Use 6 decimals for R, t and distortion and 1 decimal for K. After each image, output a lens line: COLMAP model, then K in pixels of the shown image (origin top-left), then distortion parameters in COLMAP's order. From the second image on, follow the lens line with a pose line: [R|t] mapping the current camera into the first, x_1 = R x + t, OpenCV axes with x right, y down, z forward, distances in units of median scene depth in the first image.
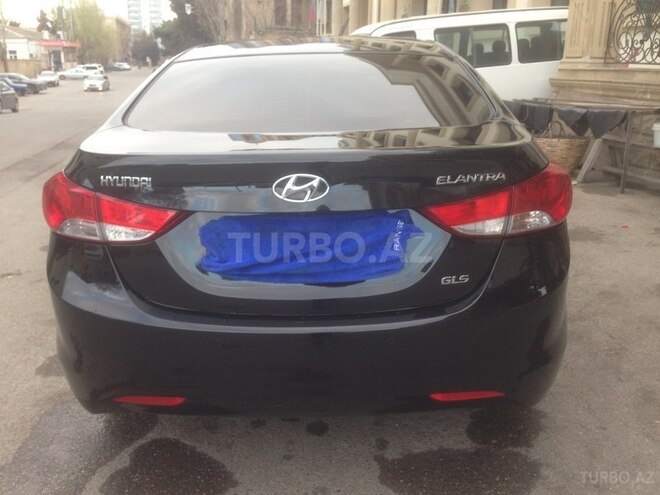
lens RADIAL K [[630.2, 0, 330.0], [0, 630.2, 247.5], [0, 0, 1]] dist [0.137548, -0.289445]
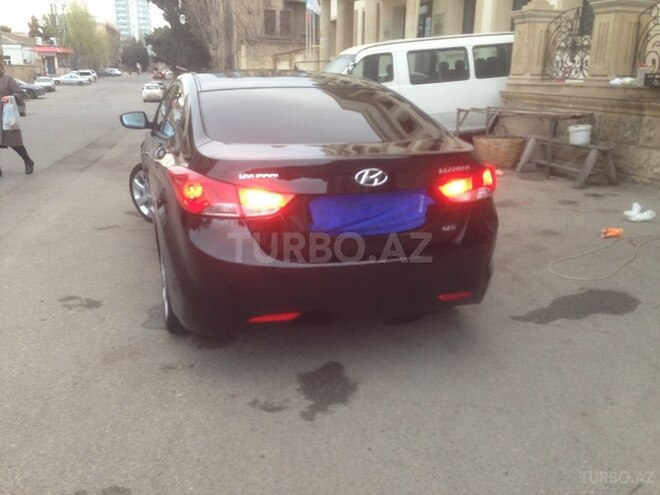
lens RADIAL K [[625.1, 0, 330.0], [0, 625.1, 247.5], [0, 0, 1]] dist [0.148241, -0.260025]
pose [[0.999730, -0.001257, 0.023216, -0.016099], [0.001421, 0.999974, -0.007054, 0.046919], [-0.023207, 0.007085, 0.999706, -0.217494]]
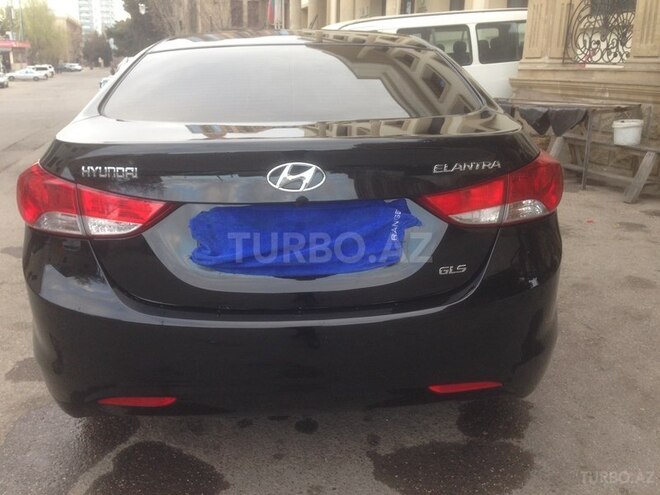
lens RADIAL K [[630.2, 0, 330.0], [0, 630.2, 247.5], [0, 0, 1]] dist [0.137548, -0.289445]
pose [[0.997800, -0.013690, 0.064860, -0.010975], [0.013909, 0.999899, -0.002940, 0.003286], [-0.064813, 0.003836, 0.997890, 0.005346]]
